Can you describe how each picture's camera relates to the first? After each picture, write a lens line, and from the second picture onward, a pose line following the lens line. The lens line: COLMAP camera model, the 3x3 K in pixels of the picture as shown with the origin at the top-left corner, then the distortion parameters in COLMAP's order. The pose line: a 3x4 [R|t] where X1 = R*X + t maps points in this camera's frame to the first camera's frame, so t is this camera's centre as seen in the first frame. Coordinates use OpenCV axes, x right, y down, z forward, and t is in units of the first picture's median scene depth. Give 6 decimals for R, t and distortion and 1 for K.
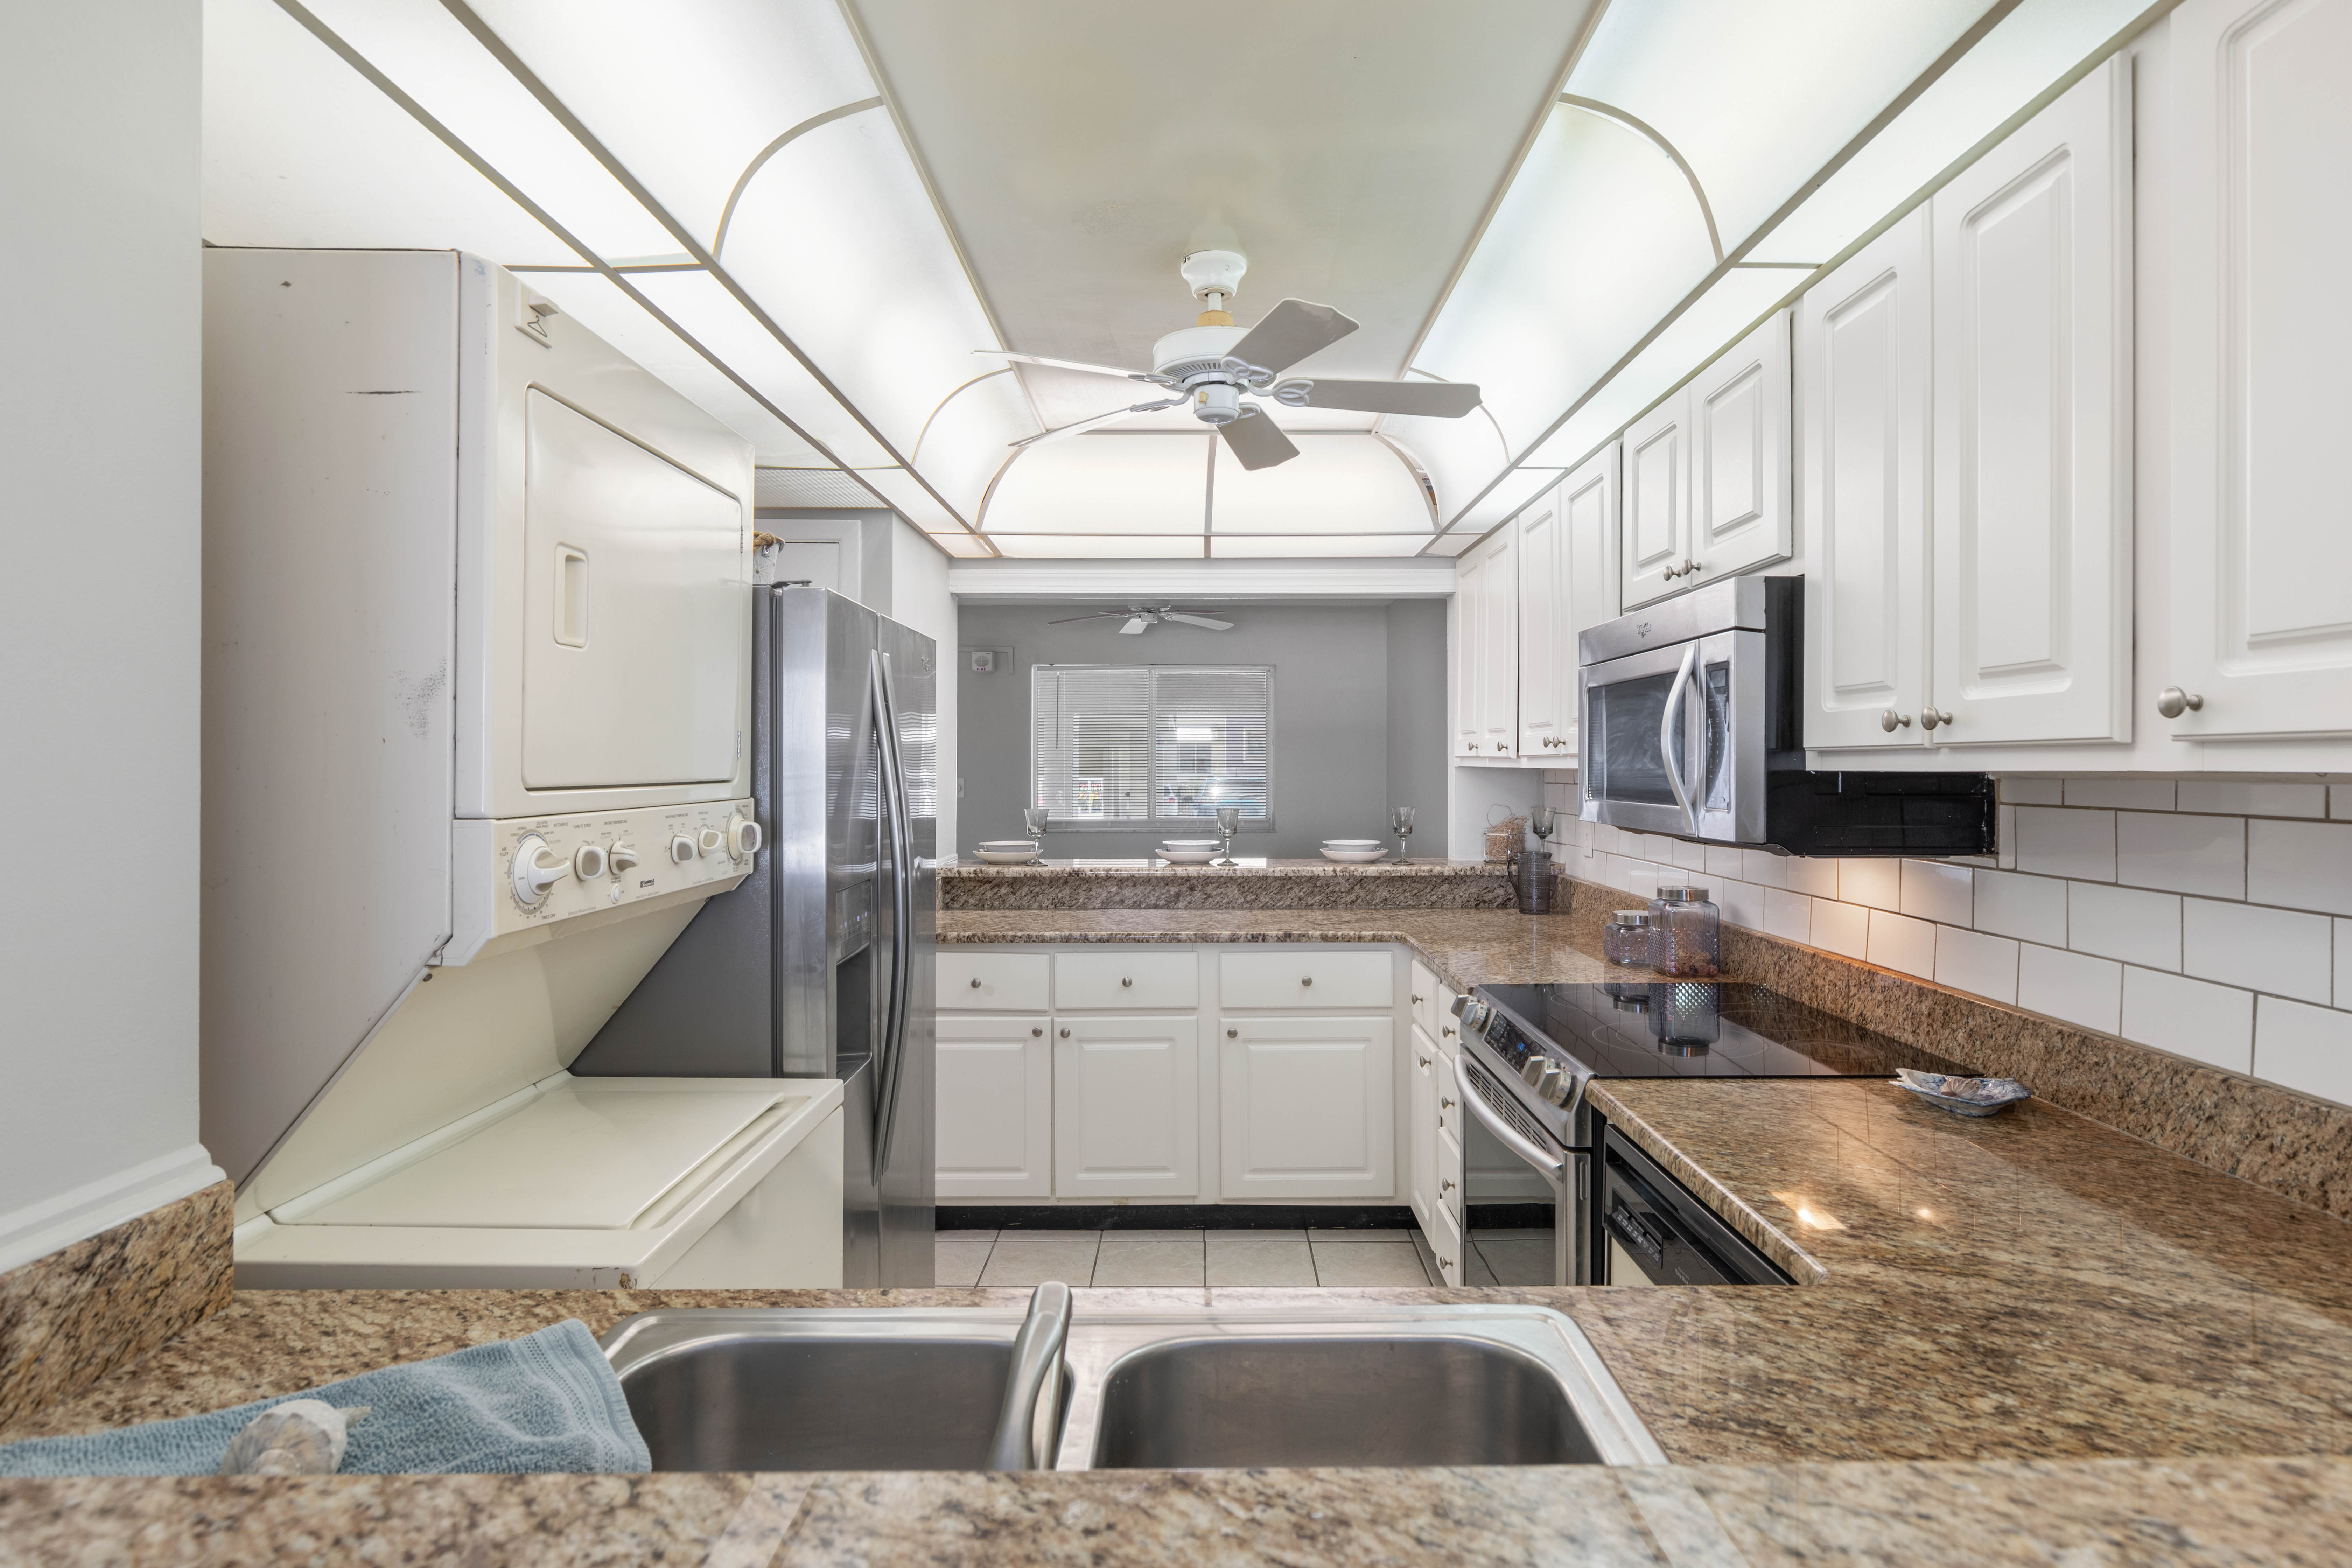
lens RADIAL K [[1211.4, 0, 1176.0], [0, 1211.4, 784.0], [0, 0, 1]] dist [-0.000943, -0.000034]
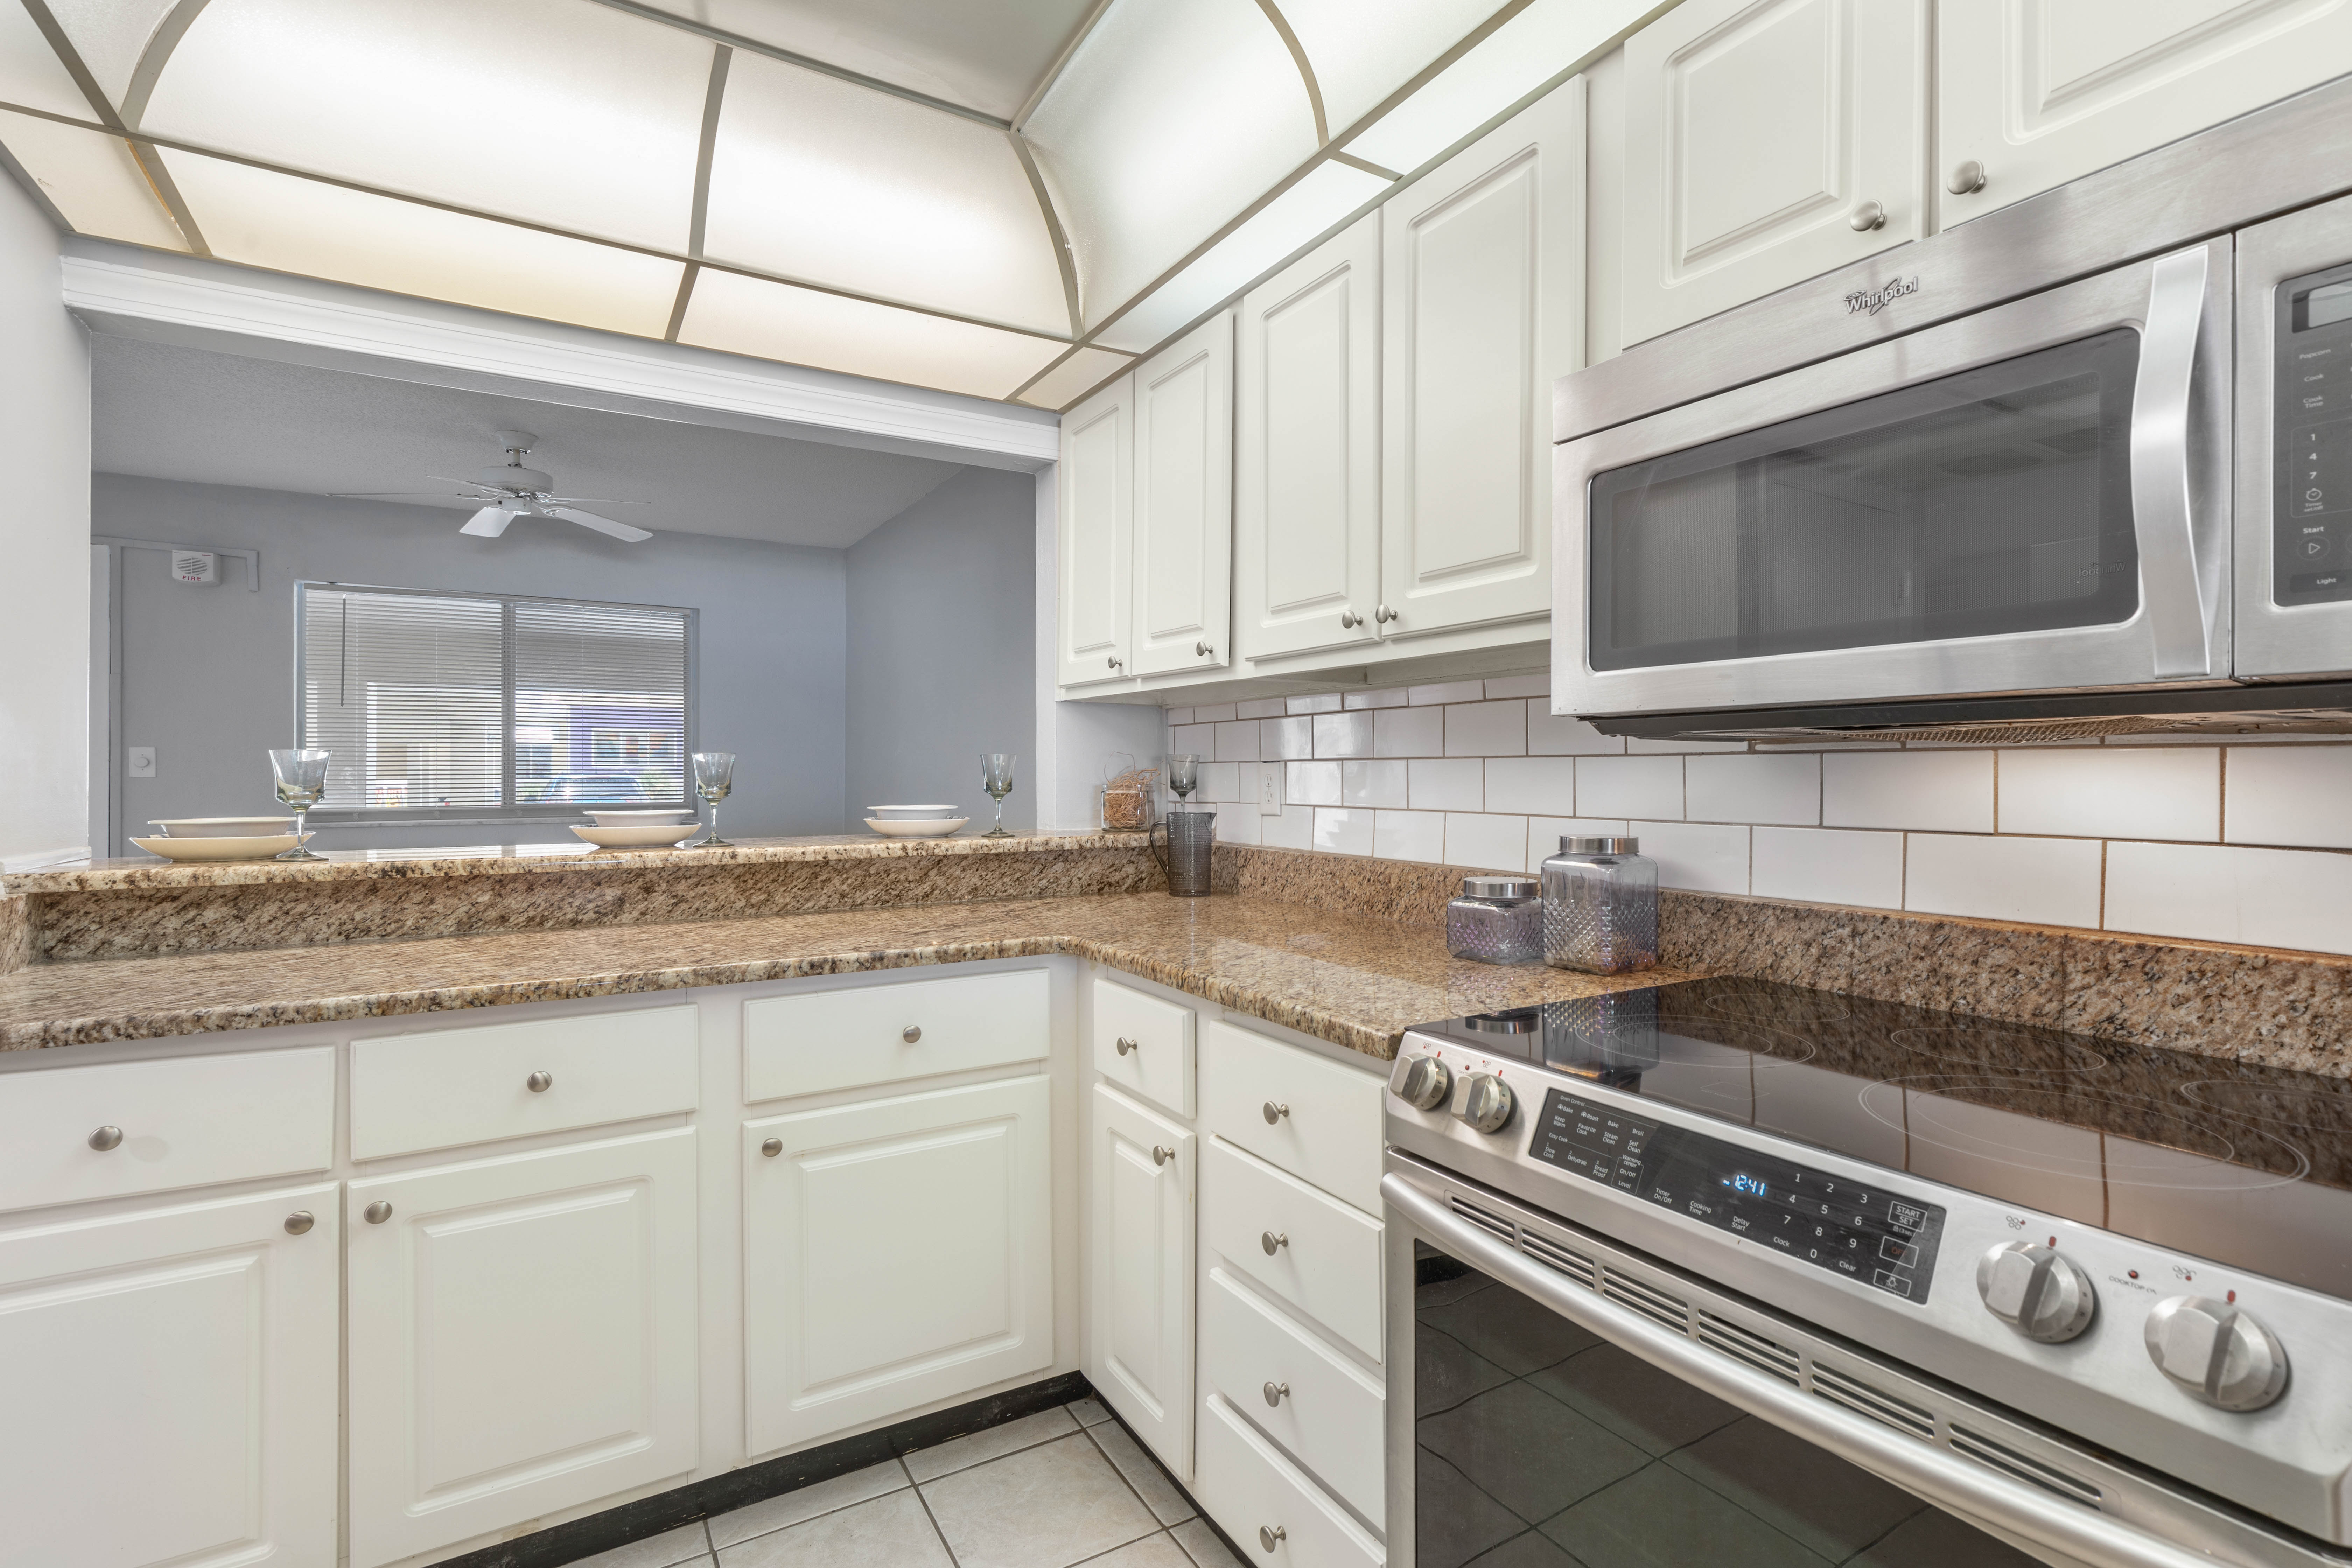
lens RADIAL K [[1033.1, 0, 1184.6], [0, 1033.1, 791.5], [0, 0, 1]] dist [0.003688, -0.000058]
pose [[0.831741, -0.000646, 0.555163, -0.050585], [0.003323, 0.999987, -0.003814, 0.043976], [-0.555153, 0.005017, 0.831733, 0.460164]]
